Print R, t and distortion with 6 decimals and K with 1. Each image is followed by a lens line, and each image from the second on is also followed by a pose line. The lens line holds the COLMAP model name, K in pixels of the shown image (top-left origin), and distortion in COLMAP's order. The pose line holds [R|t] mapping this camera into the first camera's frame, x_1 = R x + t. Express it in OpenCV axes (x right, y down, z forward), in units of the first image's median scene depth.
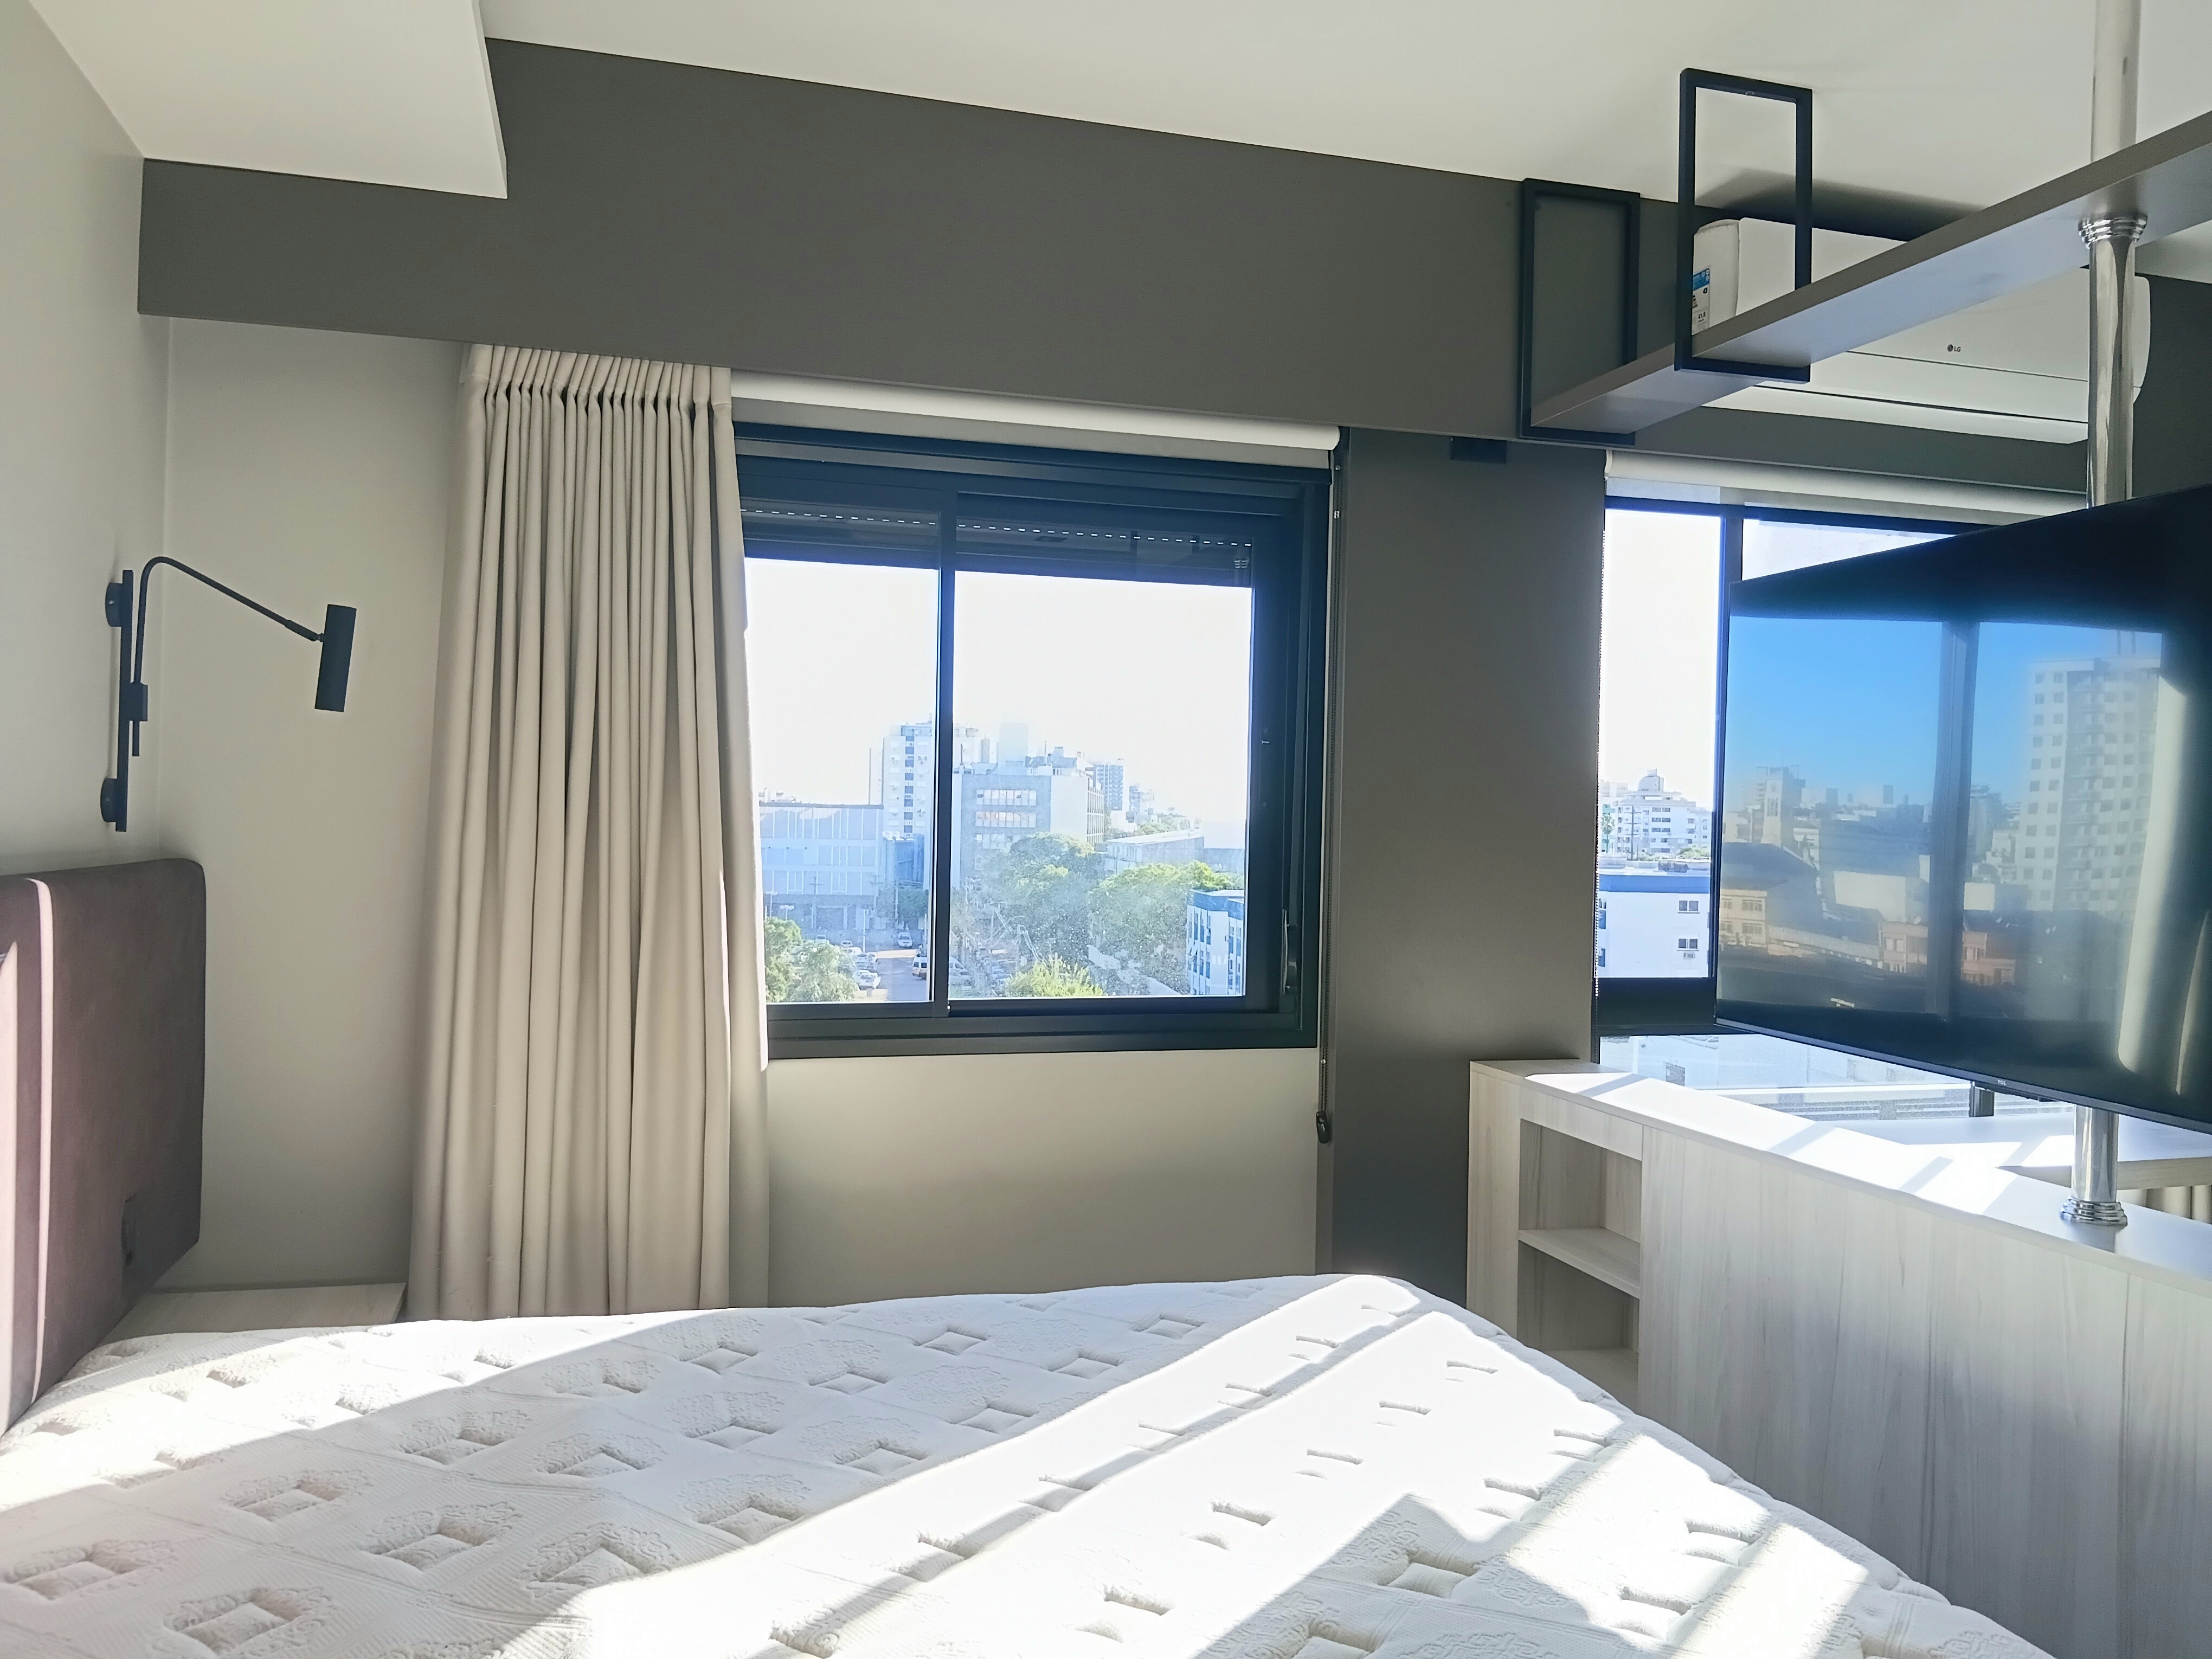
lens RADIAL K [[1702.3, 0, 1103.0], [0, 1702.3, 862.2], [0, 0, 1]] dist [0.078236, -0.143940]
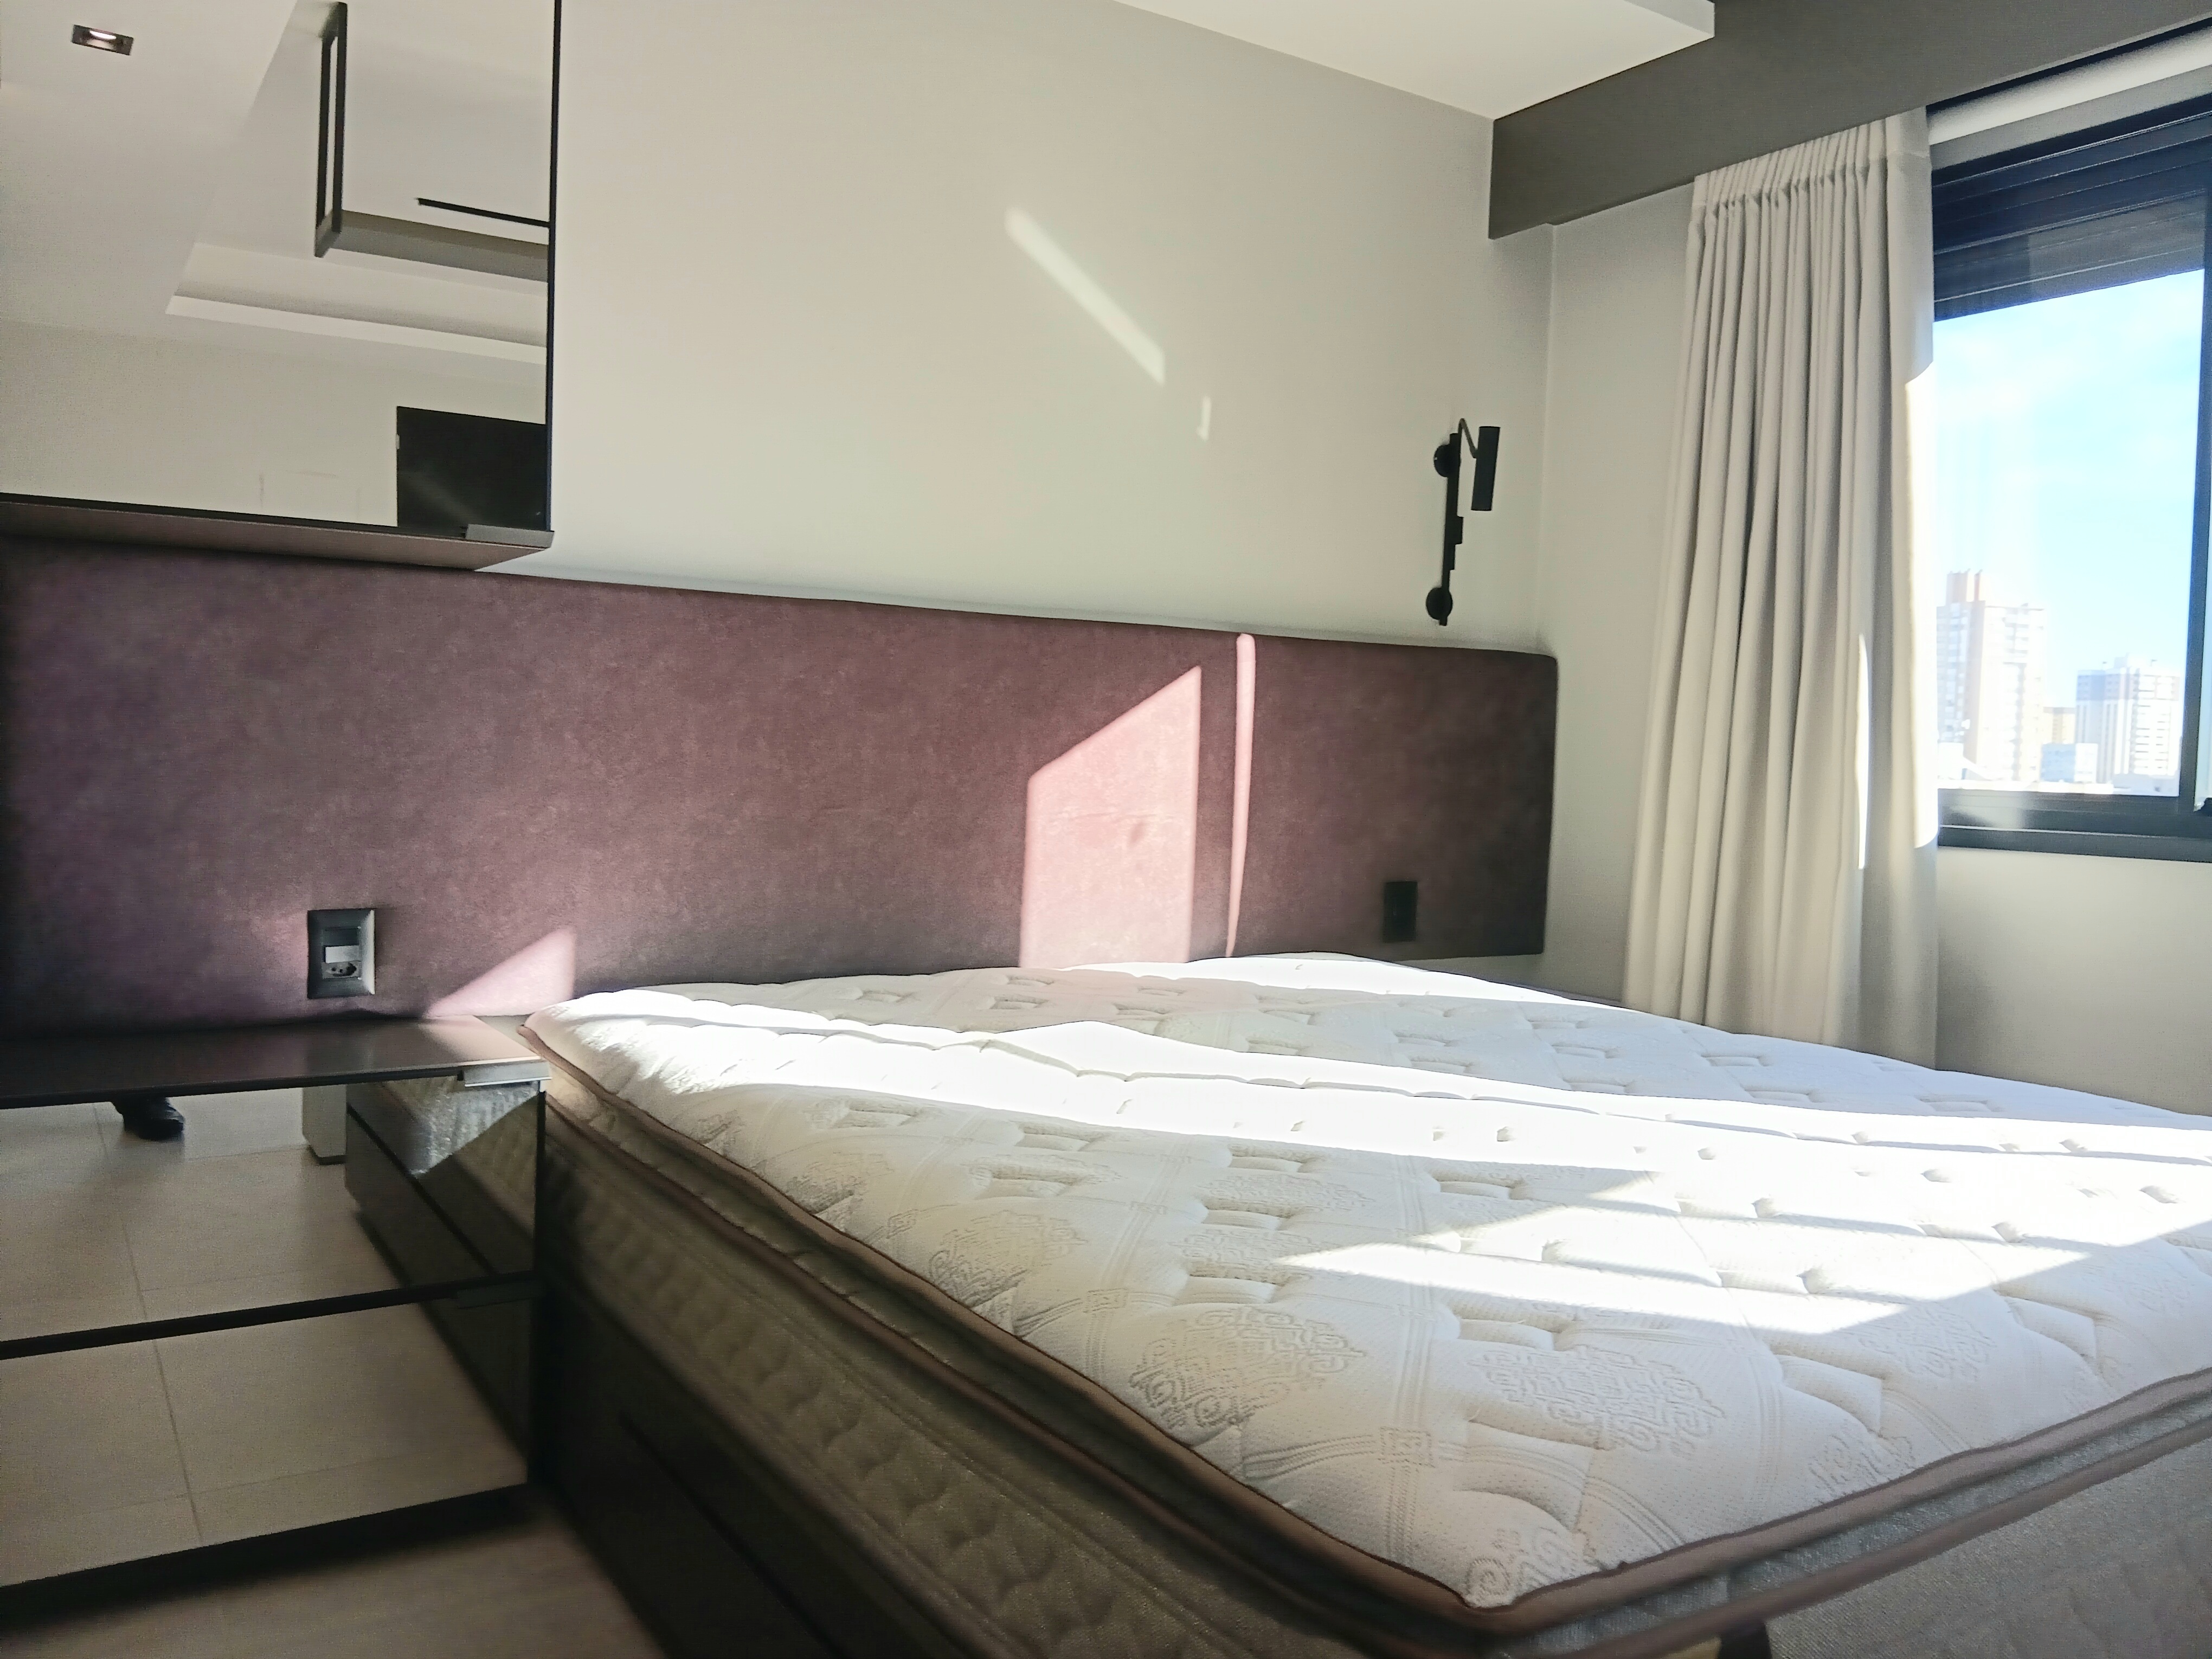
lens RADIAL K [[1702.3, 0, 1092.8], [0, 1702.3, 851.4], [0, 0, 1]] dist [0.078236, -0.143940]
pose [[0.307313, 0.045649, -0.950513, 0.590840], [-0.042176, 0.998521, 0.034319, 0.115315], [0.950673, 0.029542, 0.308784, 0.279477]]
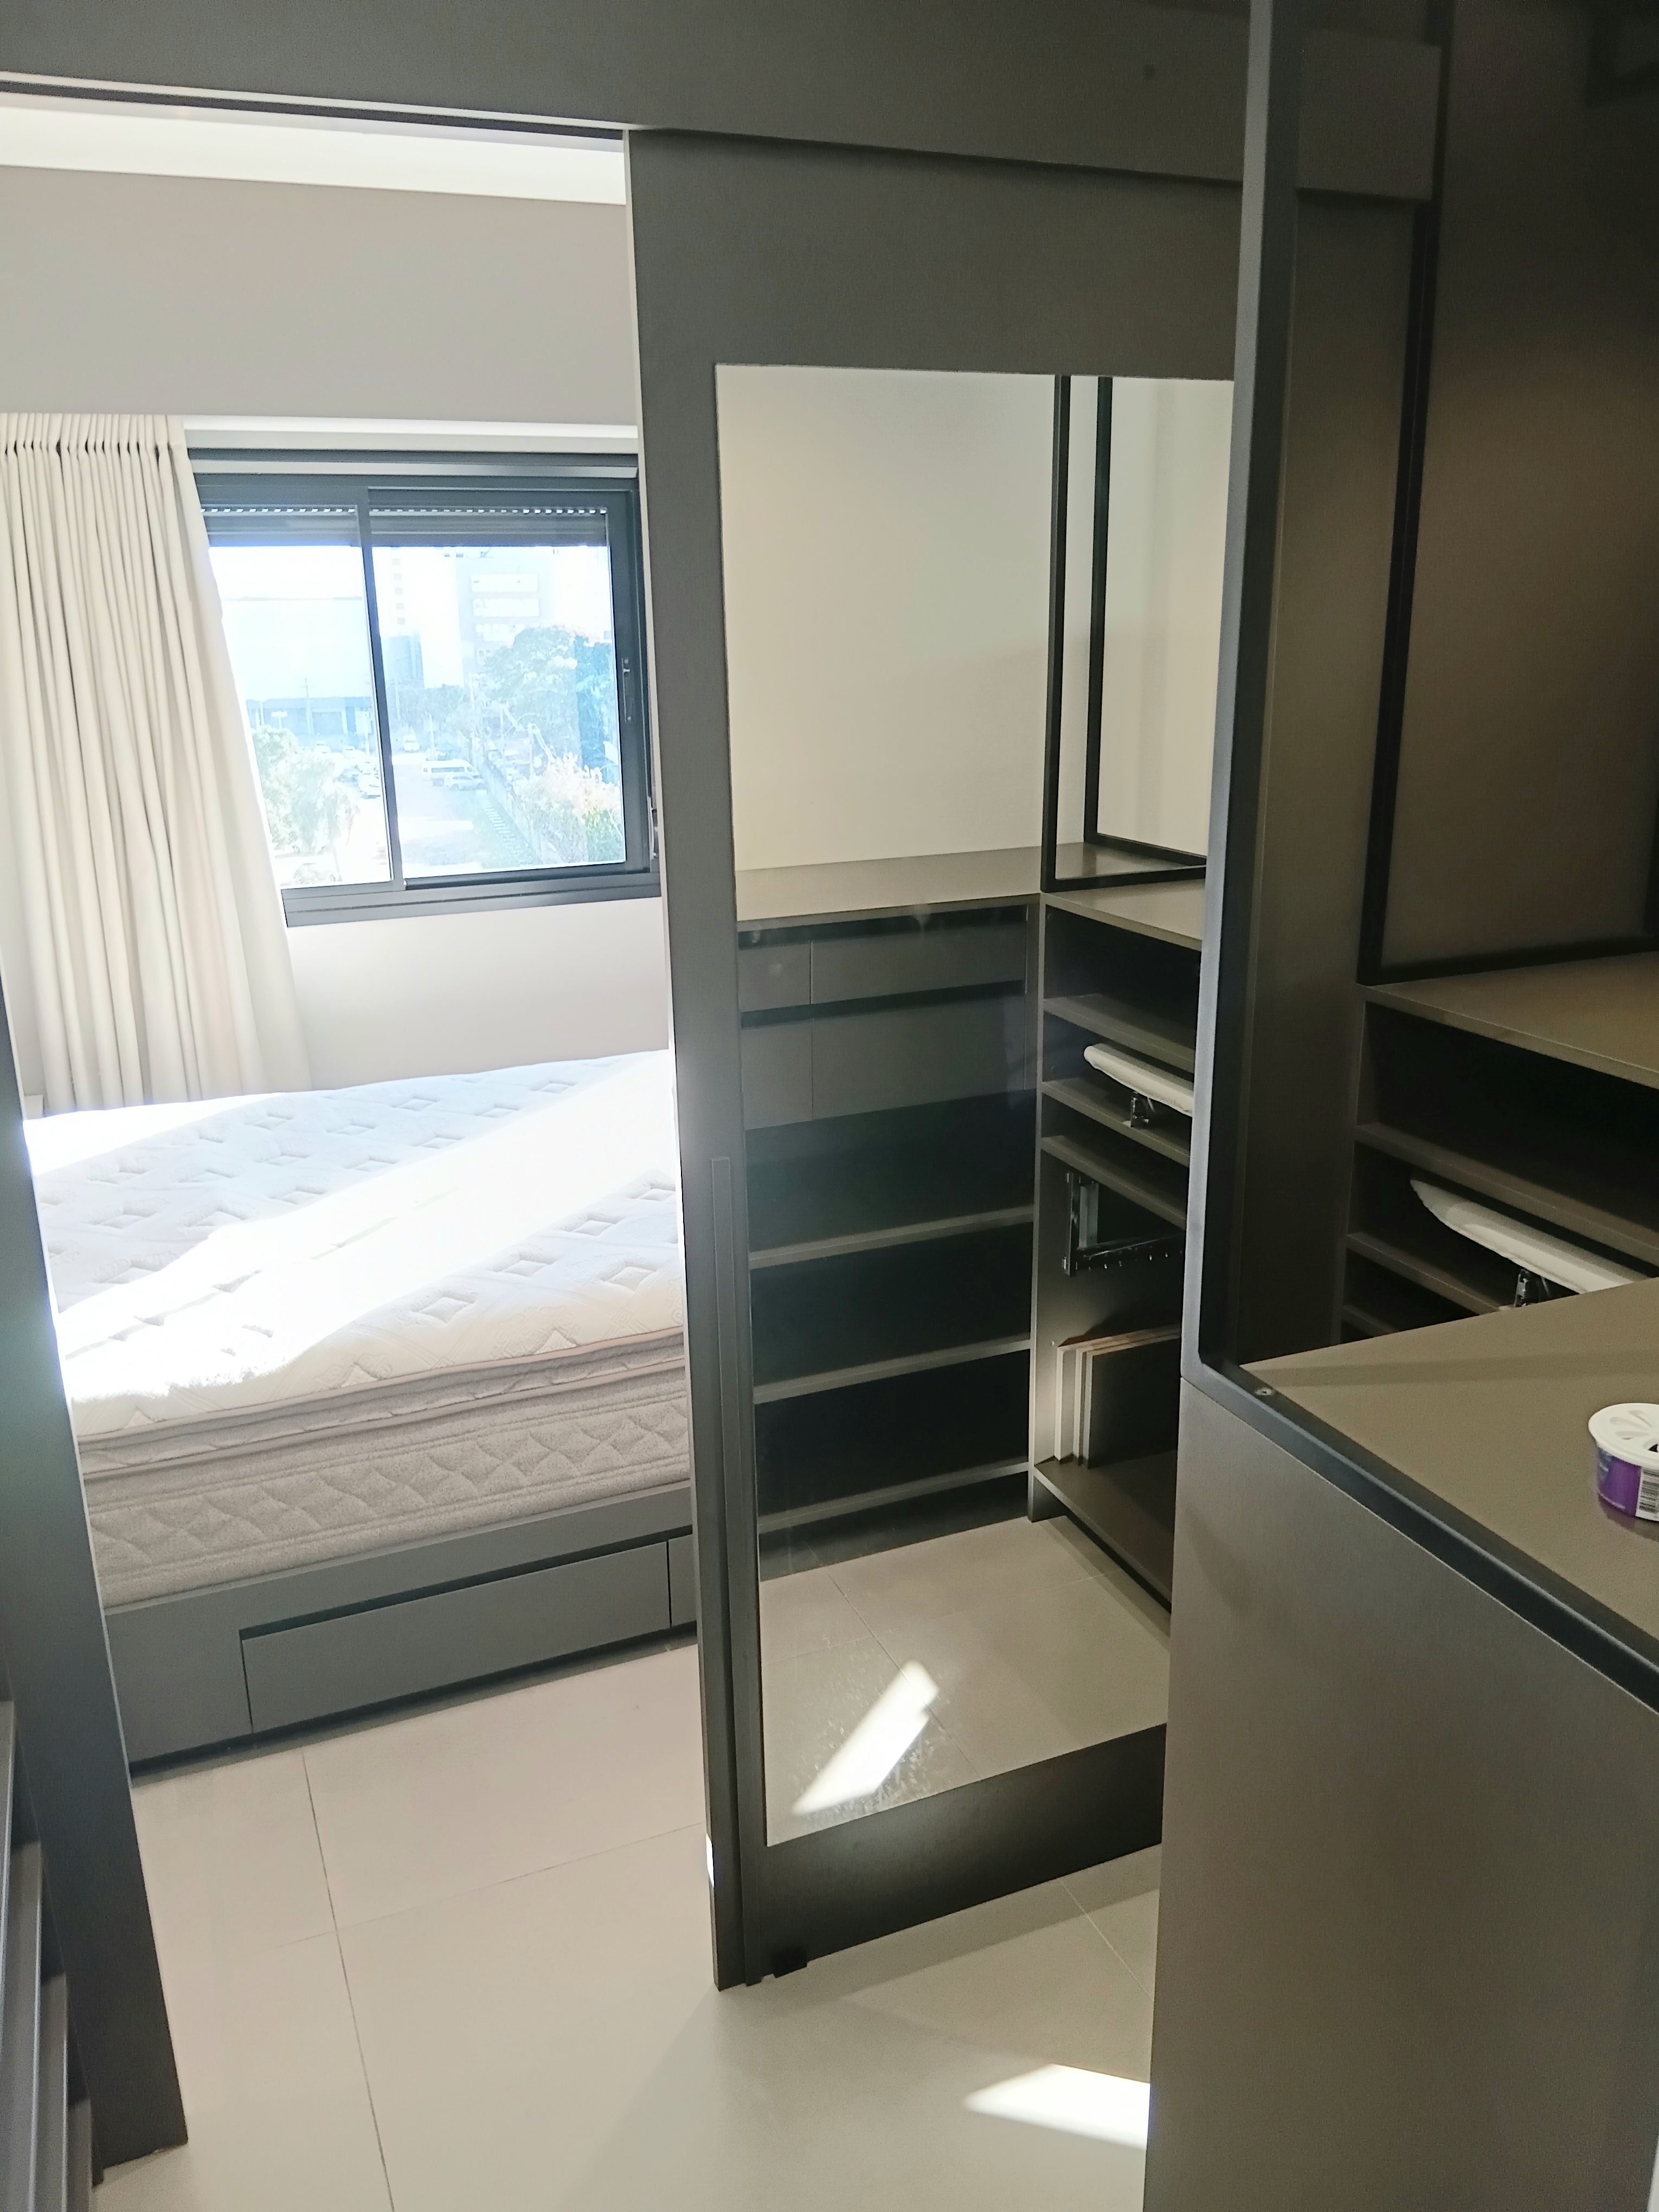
lens RADIAL K [[1702.3, 0, 838.8], [0, 1702.3, 1116.5], [0, 0, 1]] dist [0.078236, -0.143940]
pose [[0.991446, -0.069791, 0.110289, 0.103767], [0.037980, 0.962726, 0.267798, -0.102288], [-0.124868, -0.261319, 0.957142, -0.484952]]
